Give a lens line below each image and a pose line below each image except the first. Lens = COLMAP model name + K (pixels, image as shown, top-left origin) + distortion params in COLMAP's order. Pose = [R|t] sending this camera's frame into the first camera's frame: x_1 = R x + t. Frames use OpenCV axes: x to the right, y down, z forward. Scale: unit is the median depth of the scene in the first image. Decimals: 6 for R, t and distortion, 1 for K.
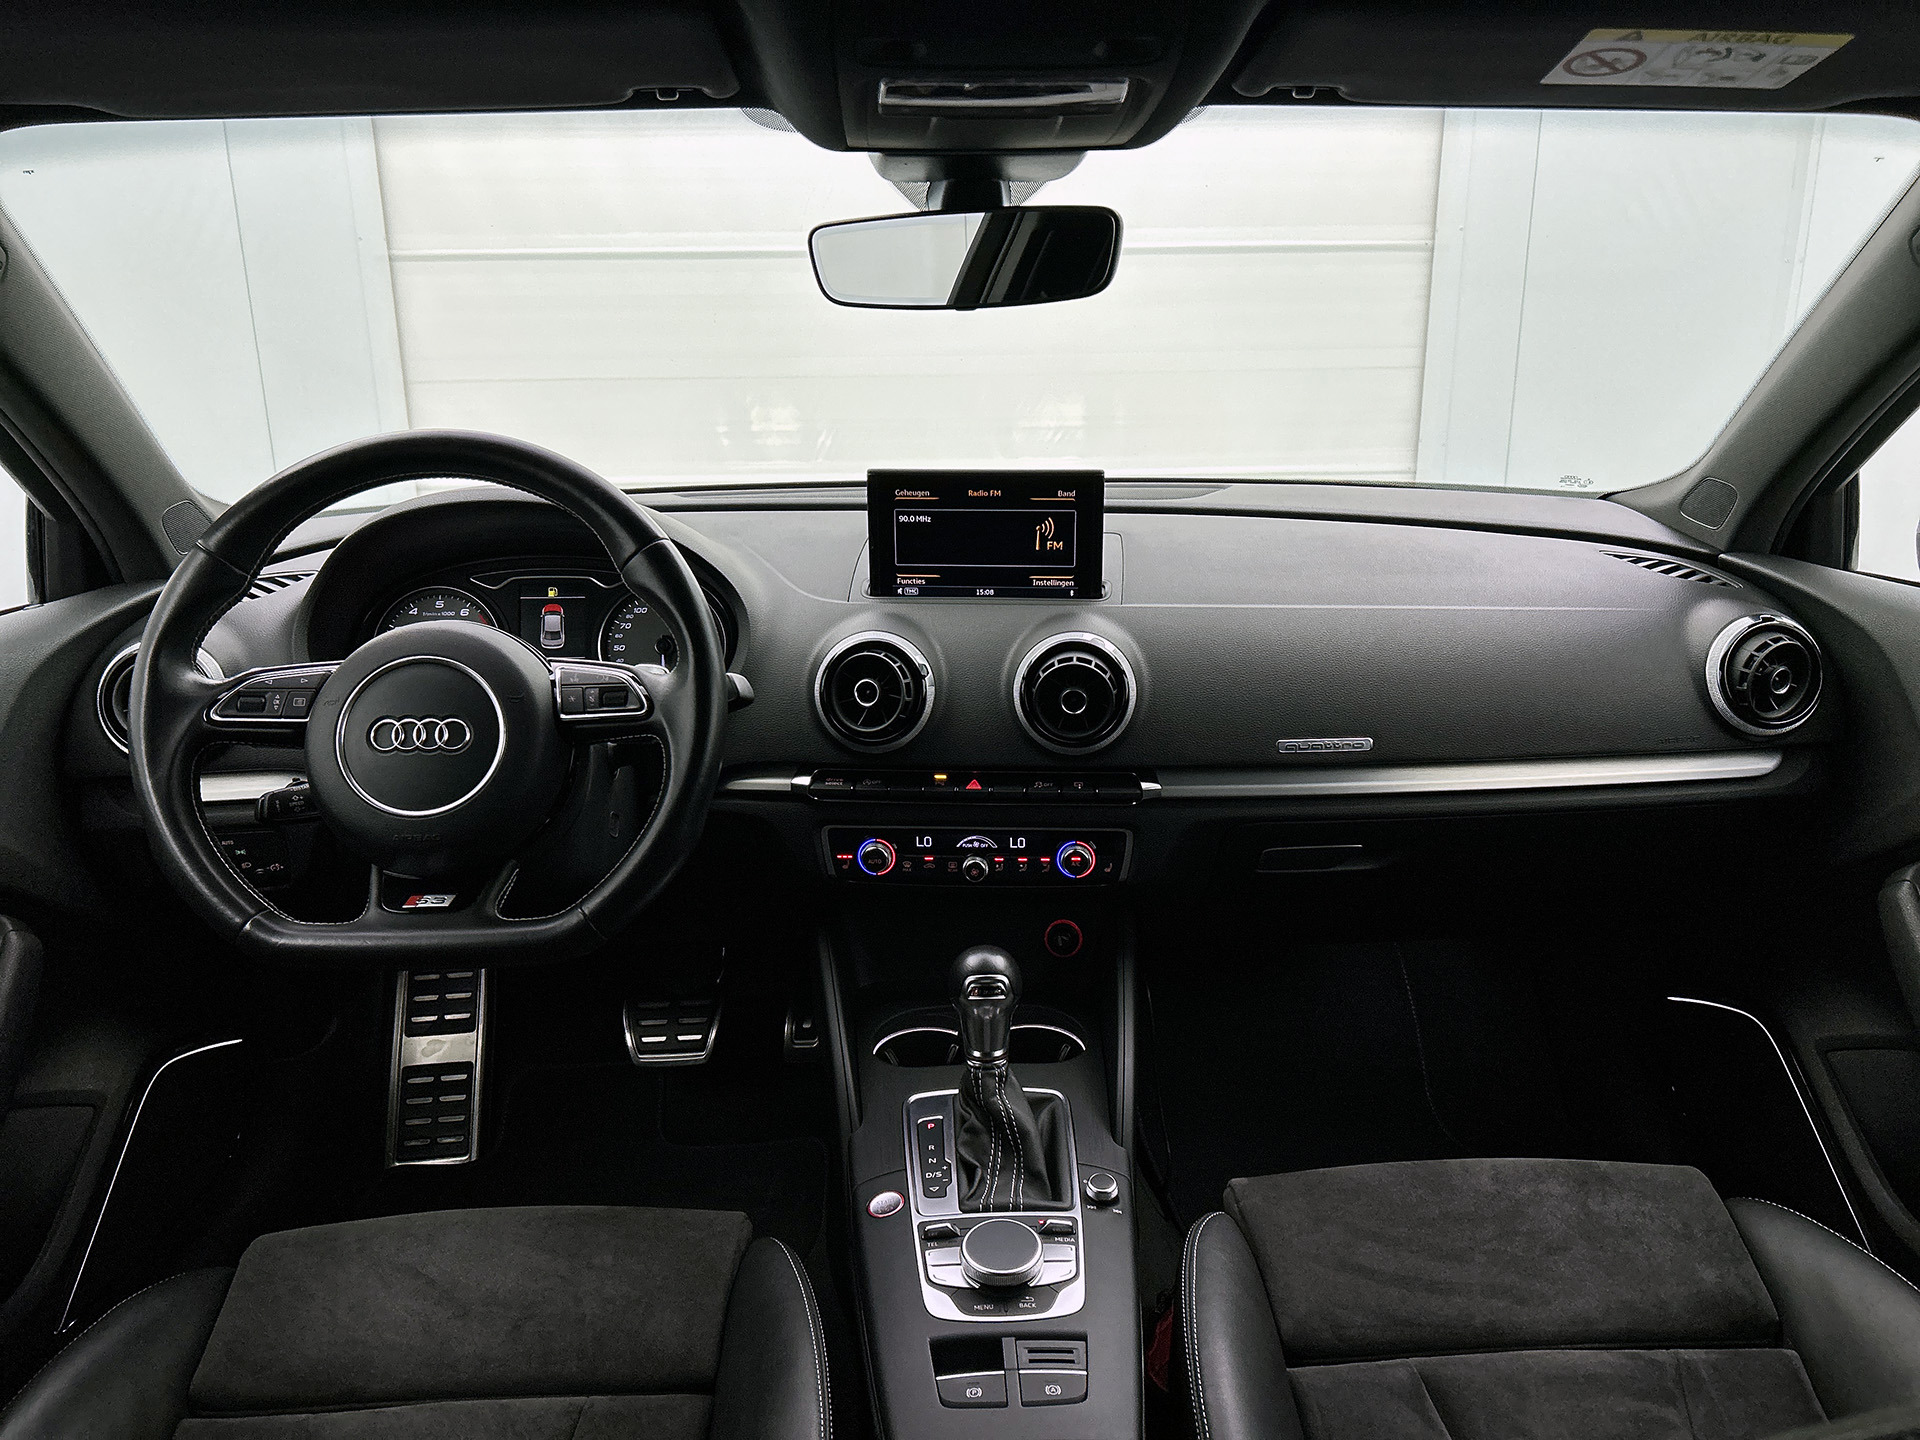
lens RADIAL K [[1454.8, 0, 960.6], [0, 1454.8, 787.1], [0, 0, 1]] dist [0.028626, -0.004074]
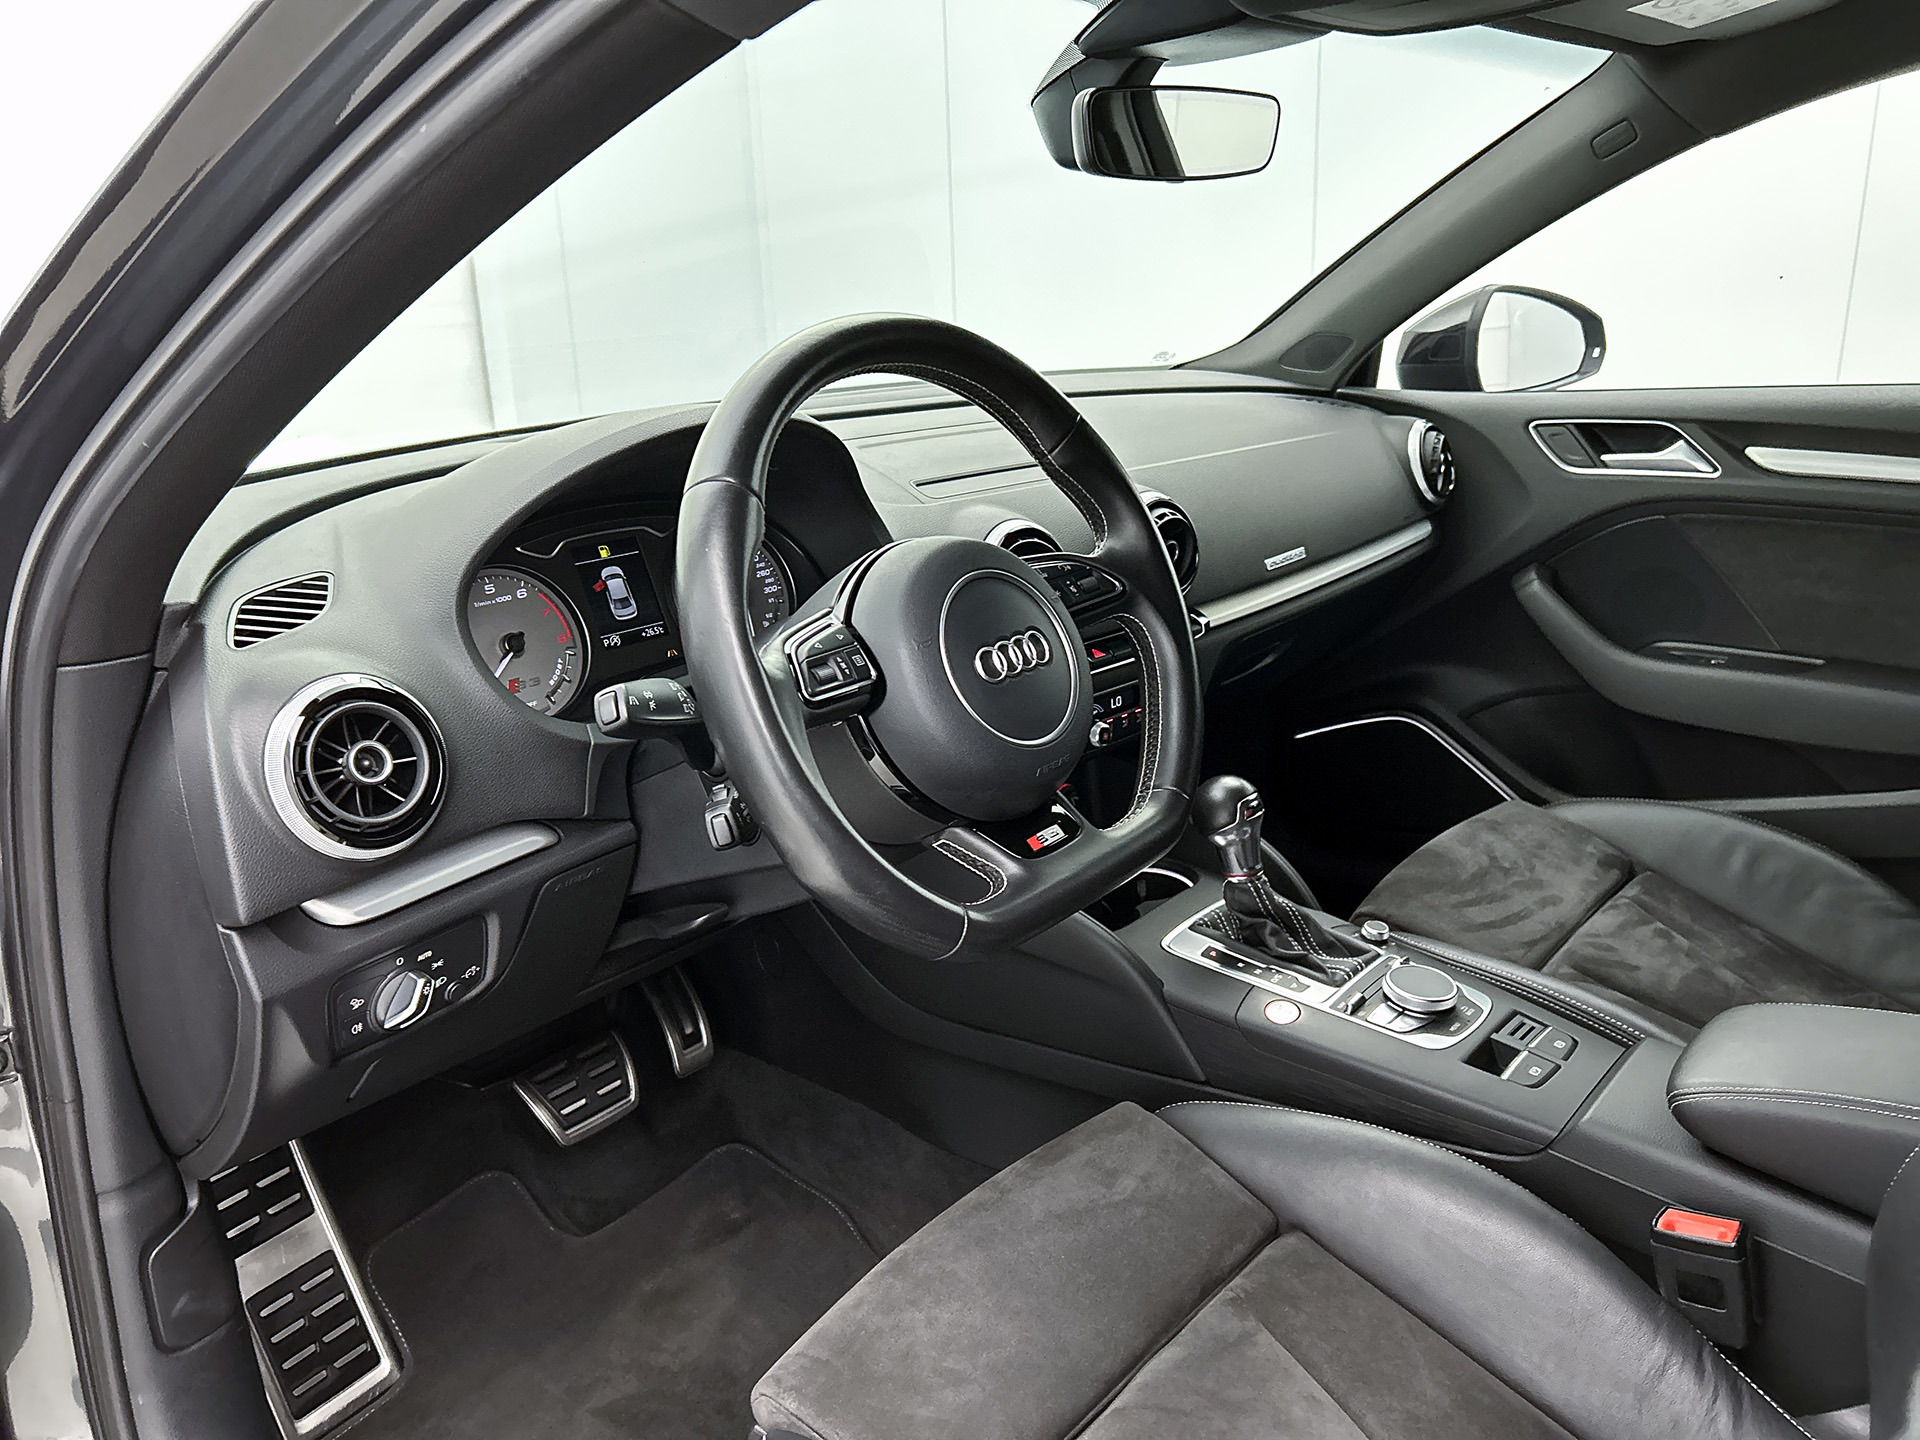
lens RADIAL K [[1454.8, 0, 960.6], [0, 1454.8, 787.1], [0, 0, 1]] dist [0.028626, -0.004074]
pose [[0.679643, -0.265215, 0.683920, -0.863051], [0.258997, 0.959063, 0.114535, -0.058472], [-0.686299, 0.099290, 0.720510, 0.345659]]
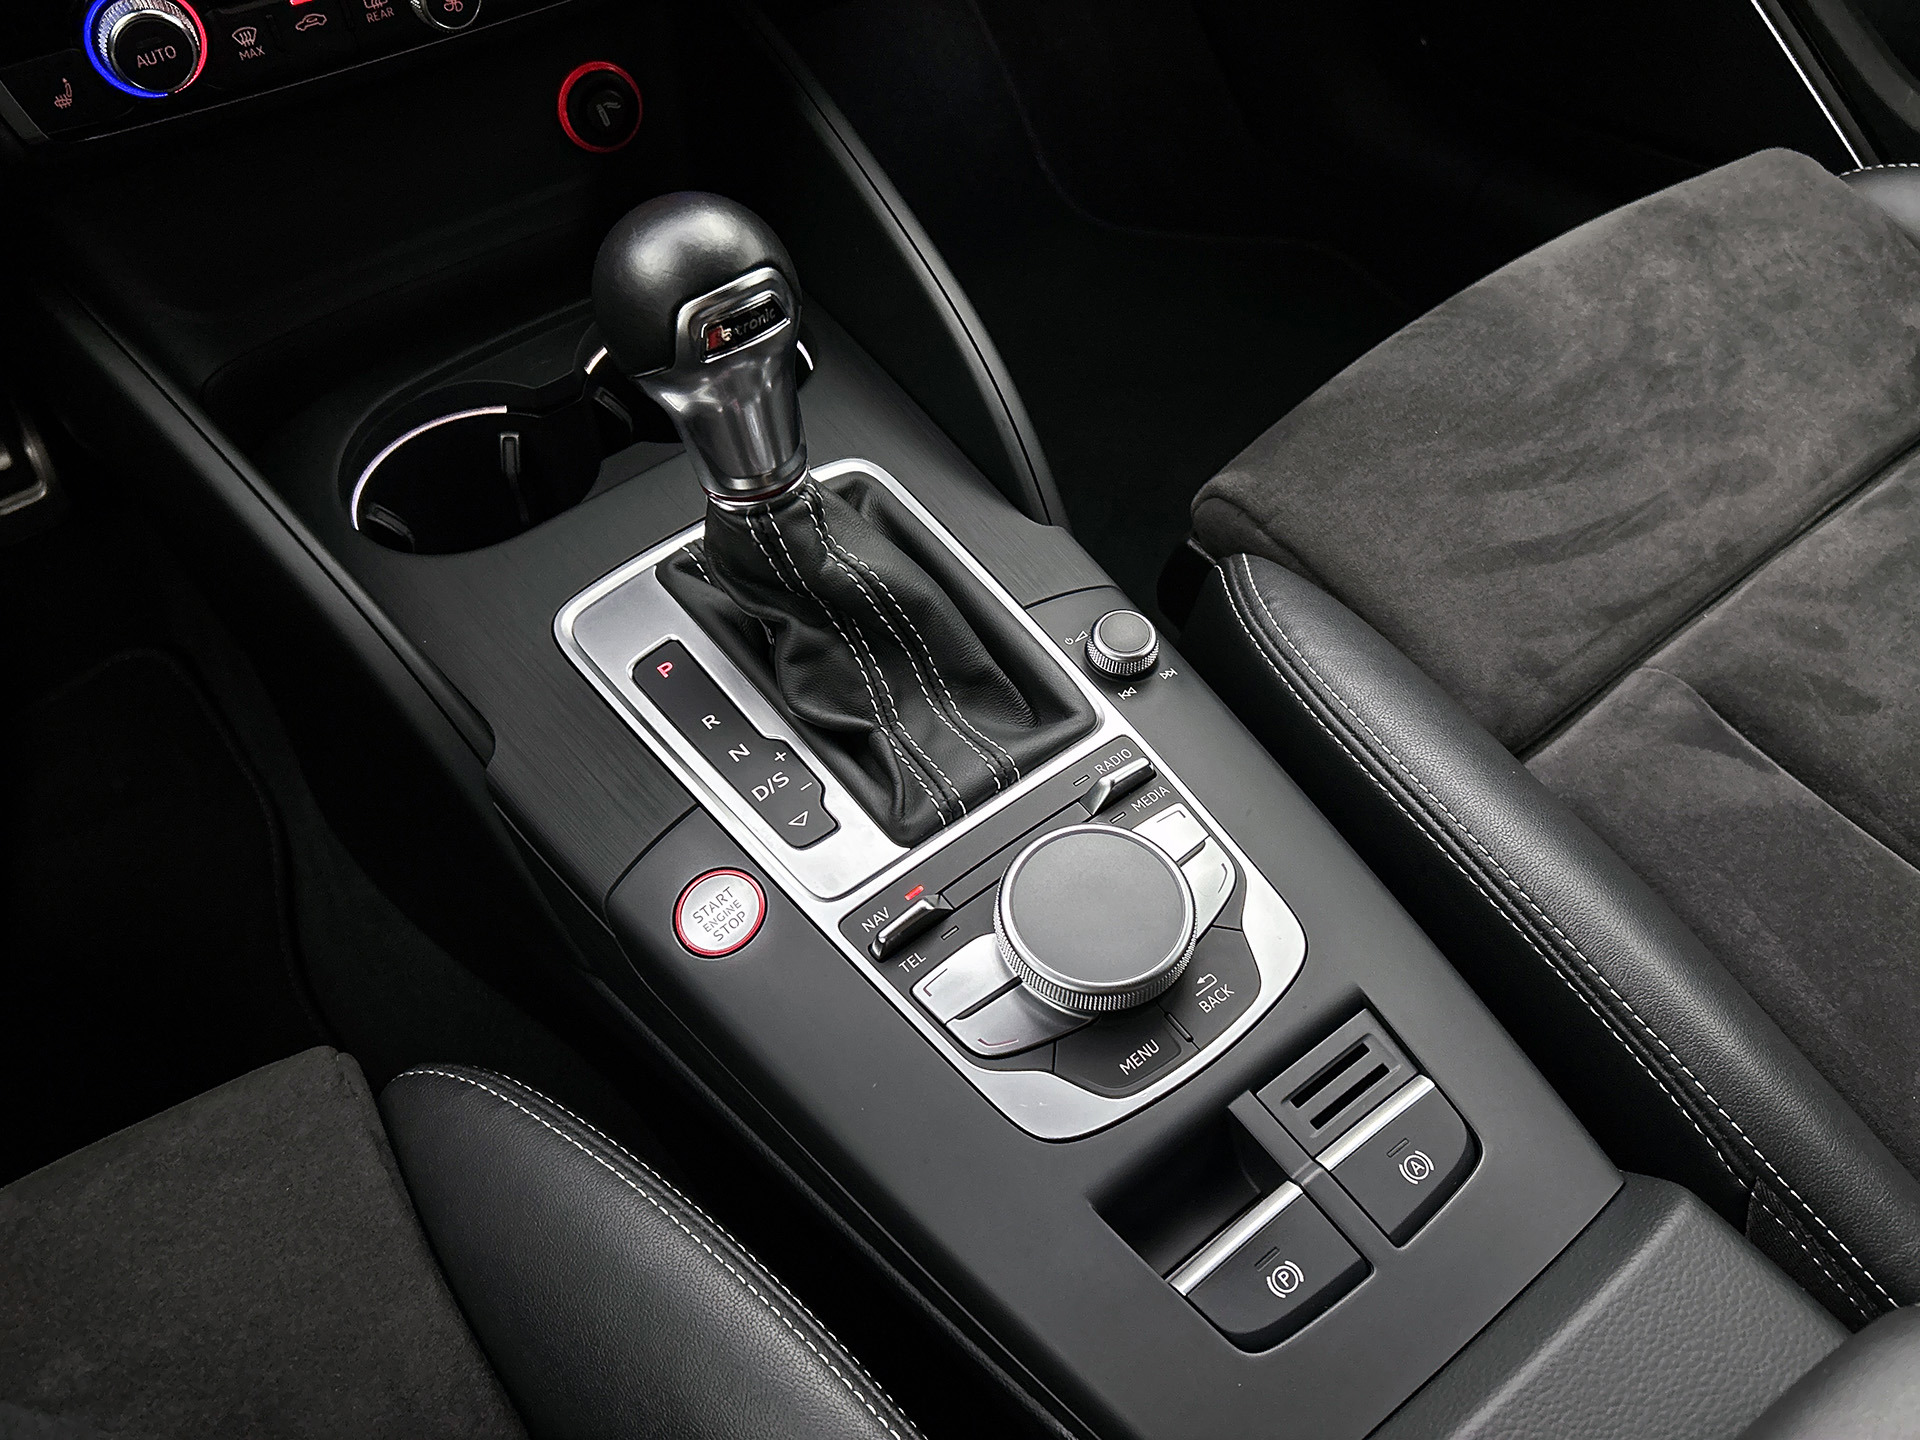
lens RADIAL K [[1550.3, 0, 960.0], [0, 1550.3, 720.0], [0, 0, 1]] dist [0.072237, -0.074214]
pose [[0.811676, -0.465688, 0.352586, -0.119589], [0.218517, 0.801890, 0.556077, 0.012482], [-0.541694, -0.374308, 0.752636, 0.618684]]
